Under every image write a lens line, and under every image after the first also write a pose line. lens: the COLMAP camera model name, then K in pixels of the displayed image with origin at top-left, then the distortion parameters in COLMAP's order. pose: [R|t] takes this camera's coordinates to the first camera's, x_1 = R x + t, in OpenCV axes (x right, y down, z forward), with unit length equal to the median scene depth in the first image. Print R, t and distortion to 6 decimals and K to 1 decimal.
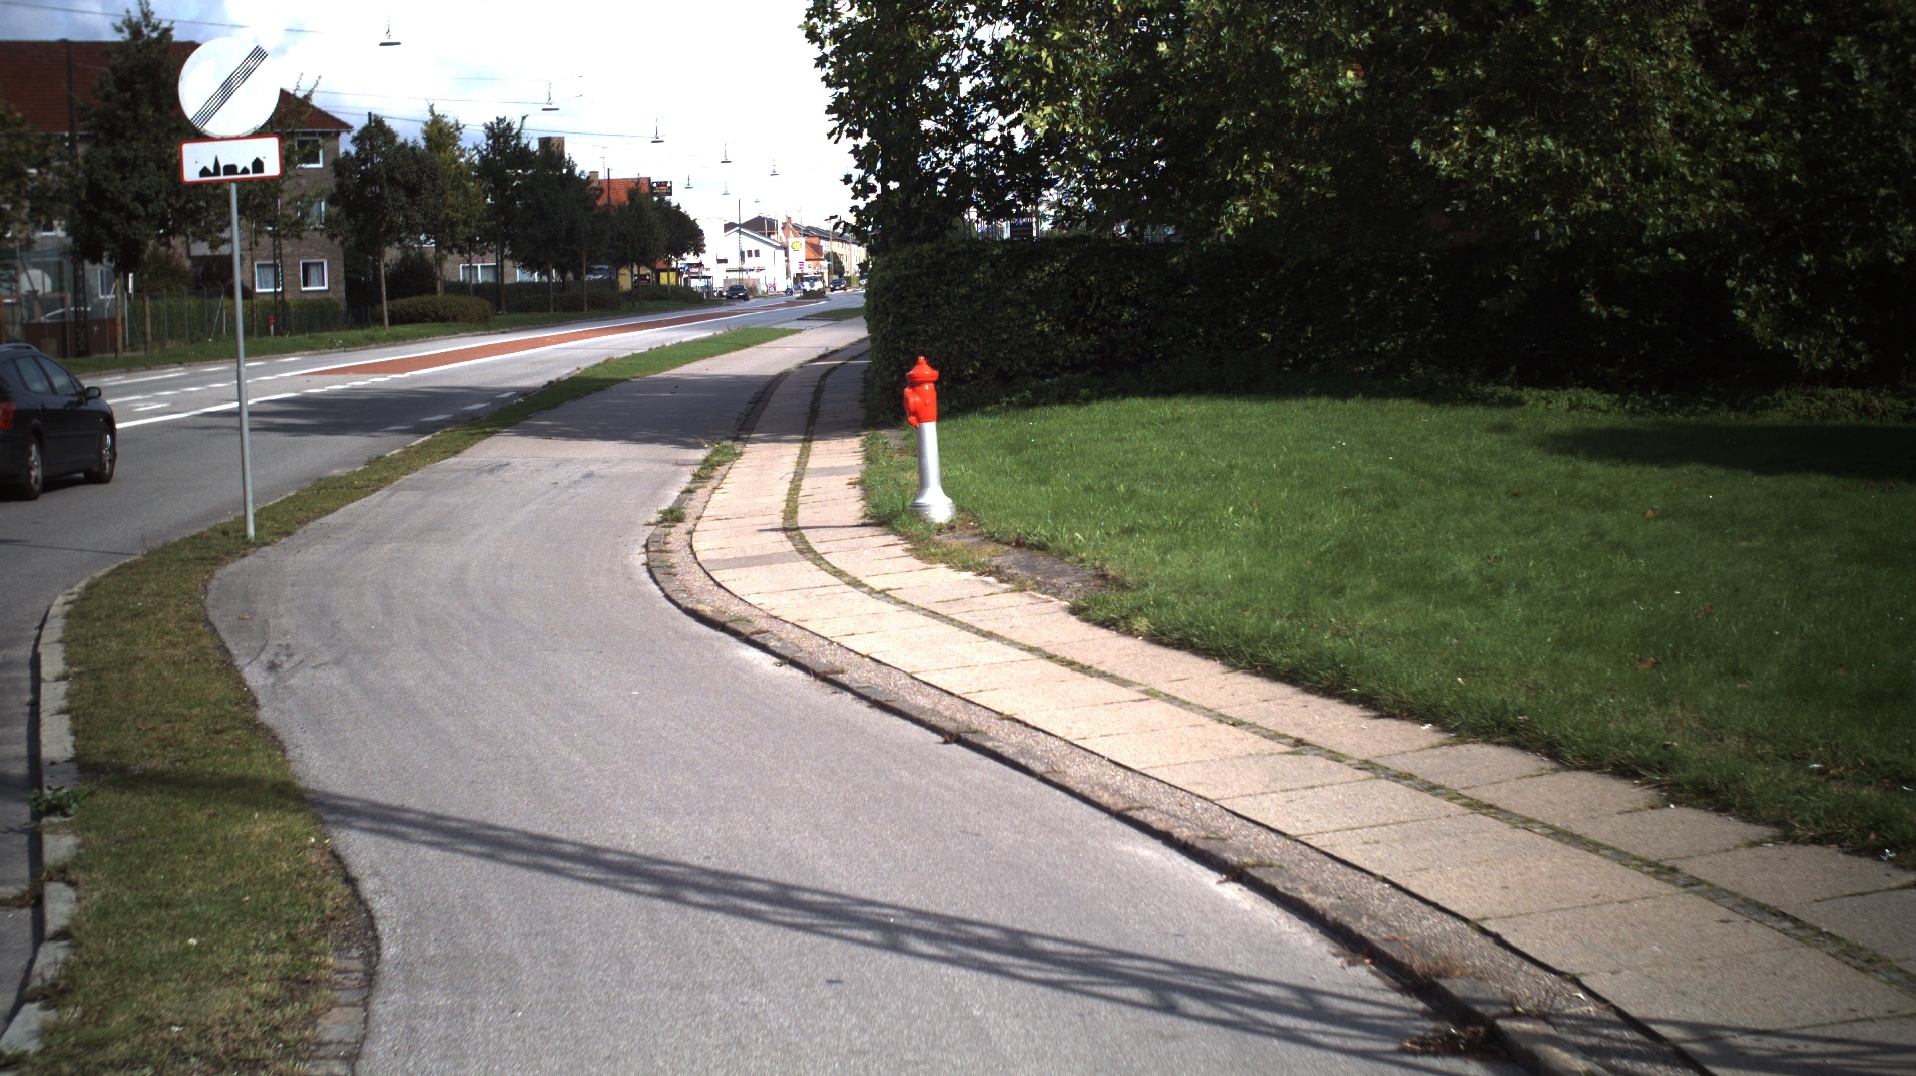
lens RADIAL K [[3474.9, 0, 958.0], [0, 3474.9, 538.0], [0, 0, 1]] dist [-0.313526, 0.441660]
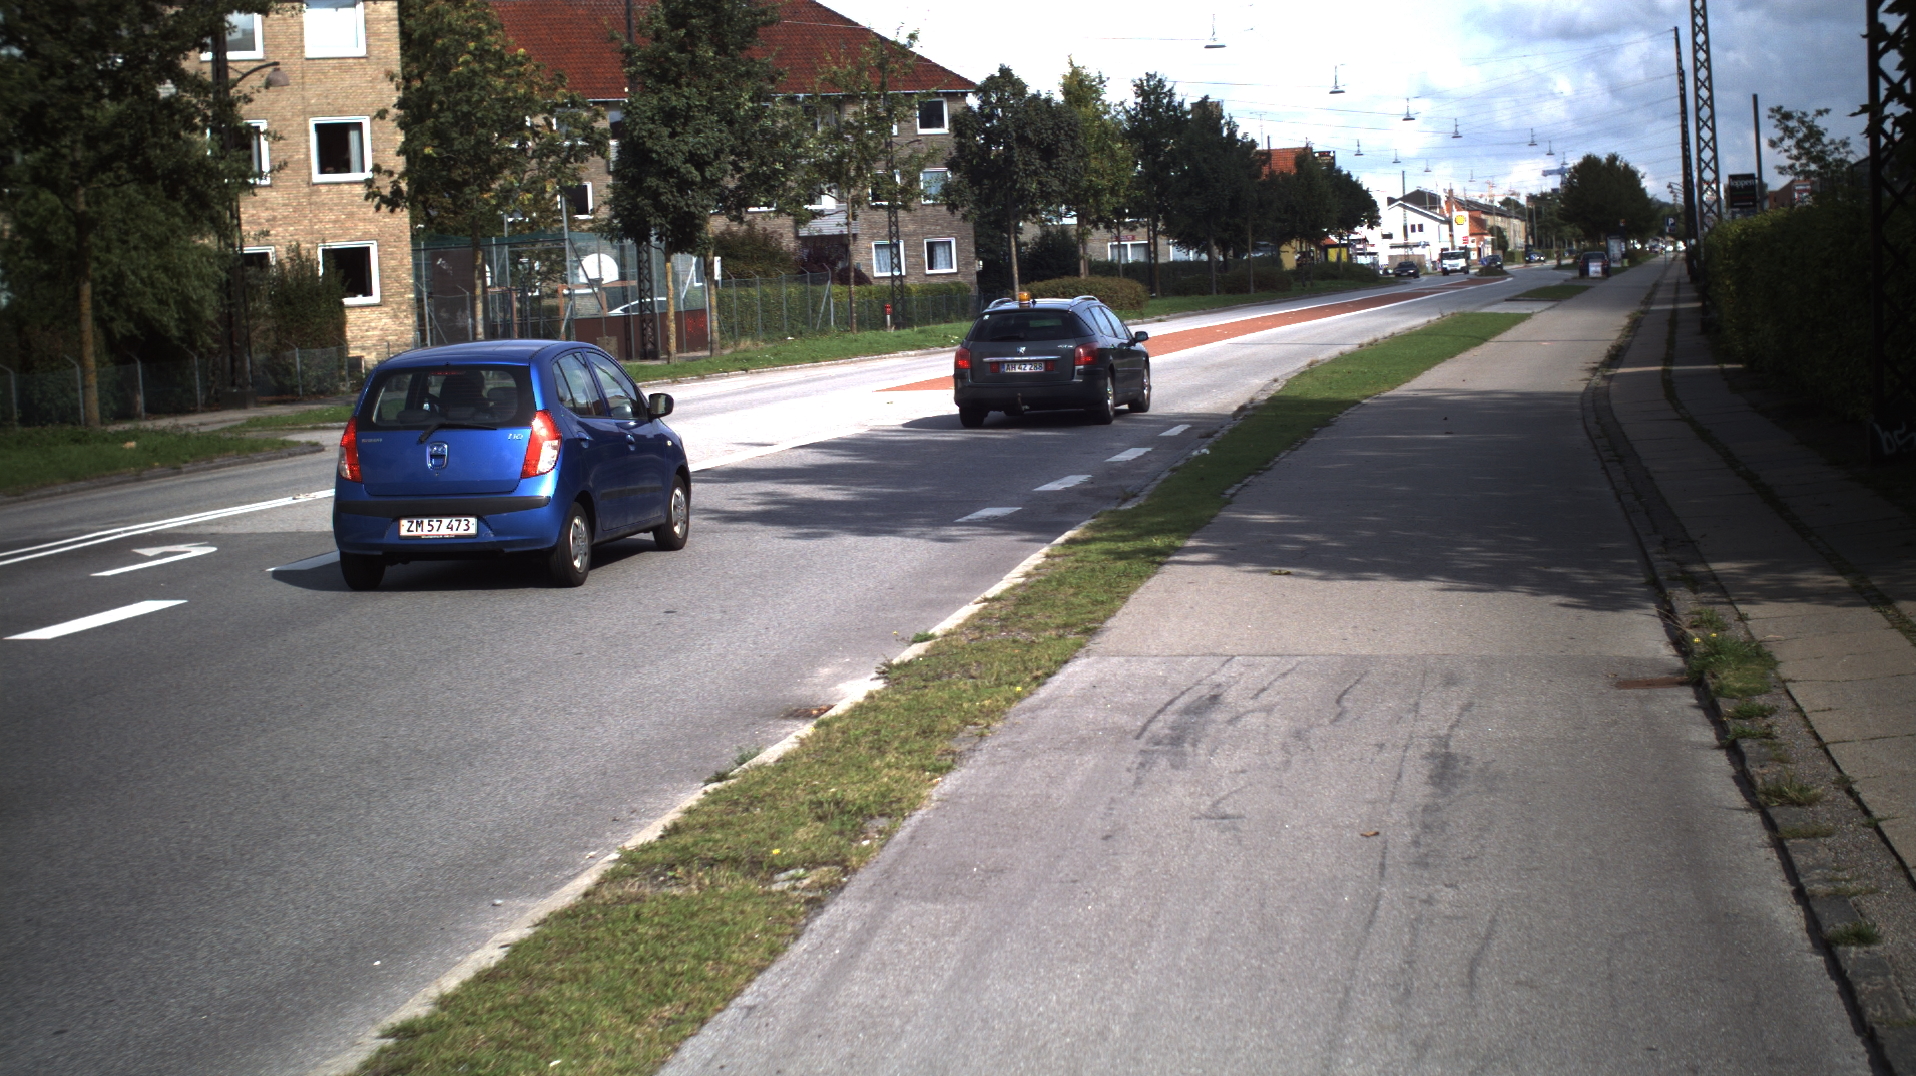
lens RADIAL K [[3474.9, 0, 958.0], [0, 3474.9, 538.0], [0, 0, 1]] dist [-0.313526, 0.441660]
pose [[0.982387, -0.007184, -0.186718, -0.026127], [0.008326, 0.999951, 0.005332, -0.013162], [0.186670, -0.006793, 0.982399, 0.185617]]
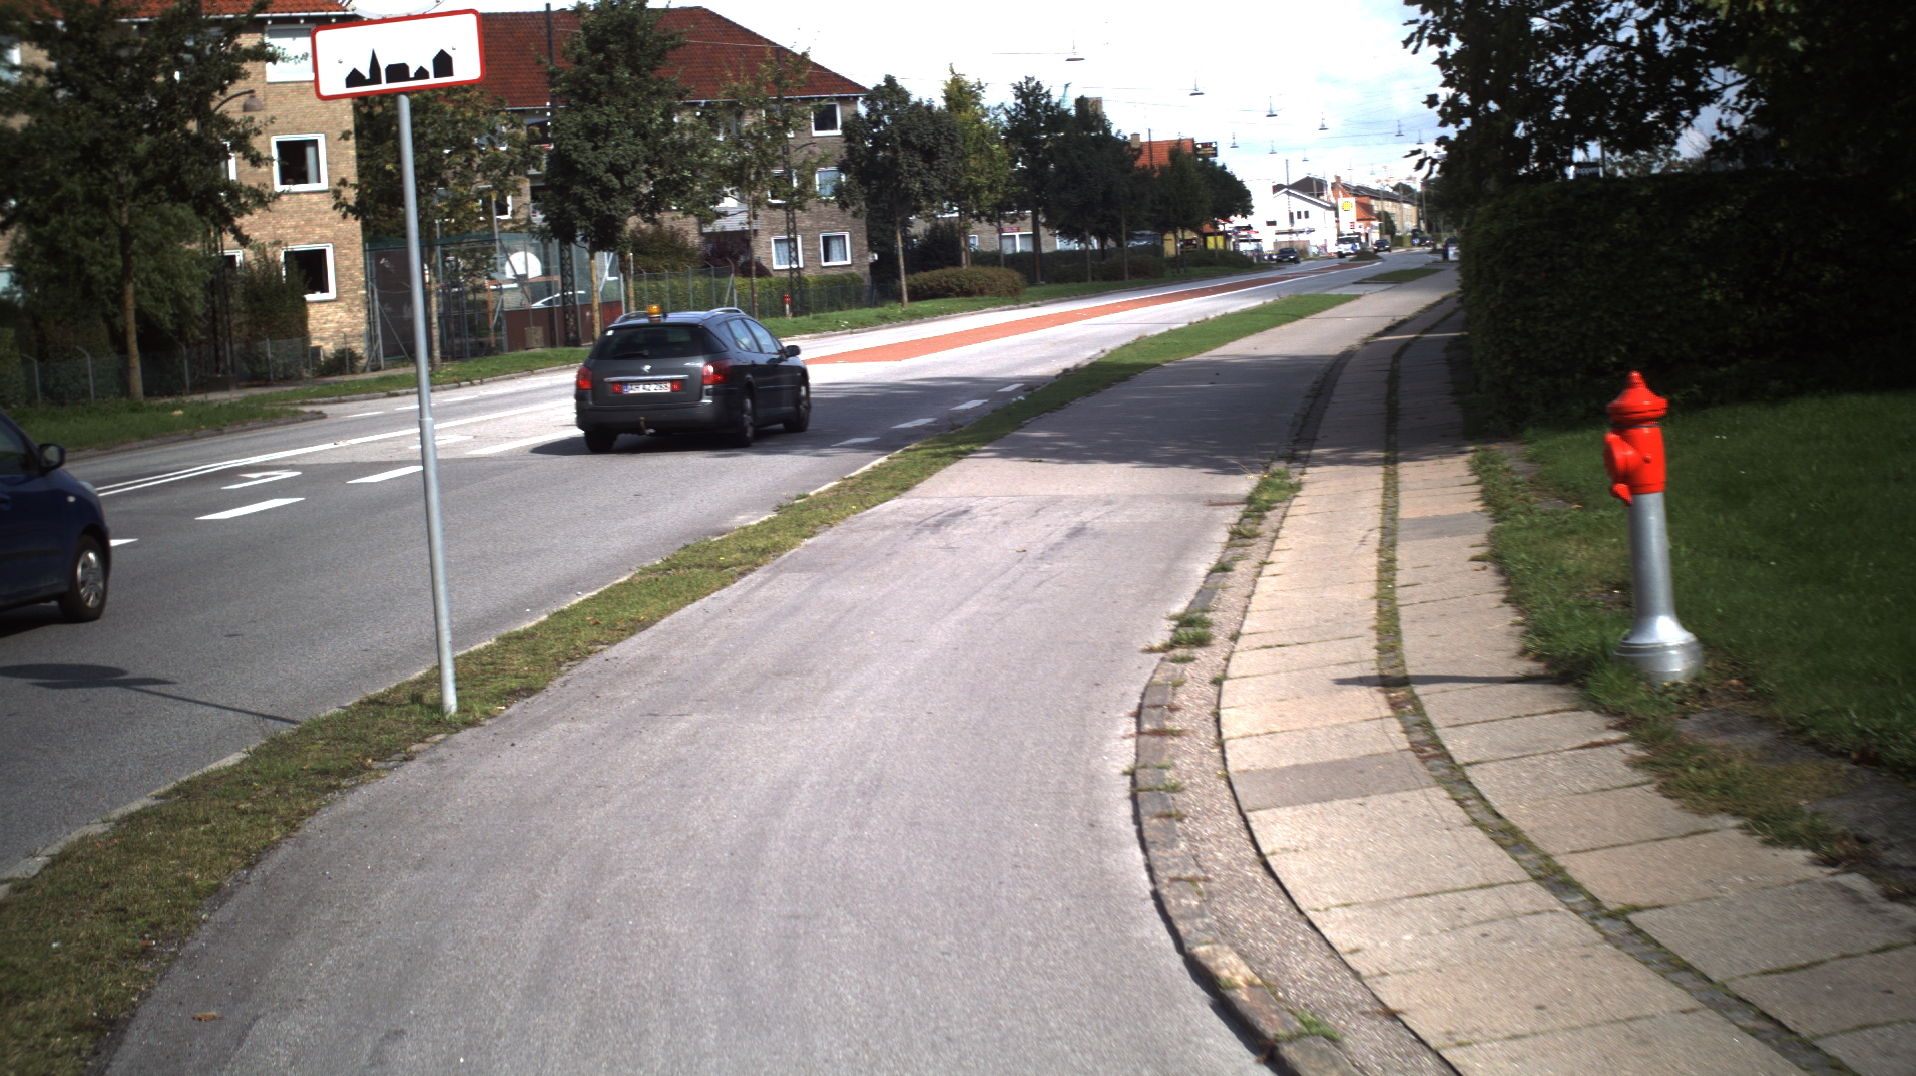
lens RADIAL K [[3474.9, 0, 958.0], [0, 3474.9, 538.0], [0, 0, 1]] dist [-0.313526, 0.441660]
pose [[0.986962, -0.020471, -0.159649, -0.006056], [0.022123, 0.999718, 0.008577, -0.006841], [0.159428, -0.011997, 0.987137, 0.094140]]
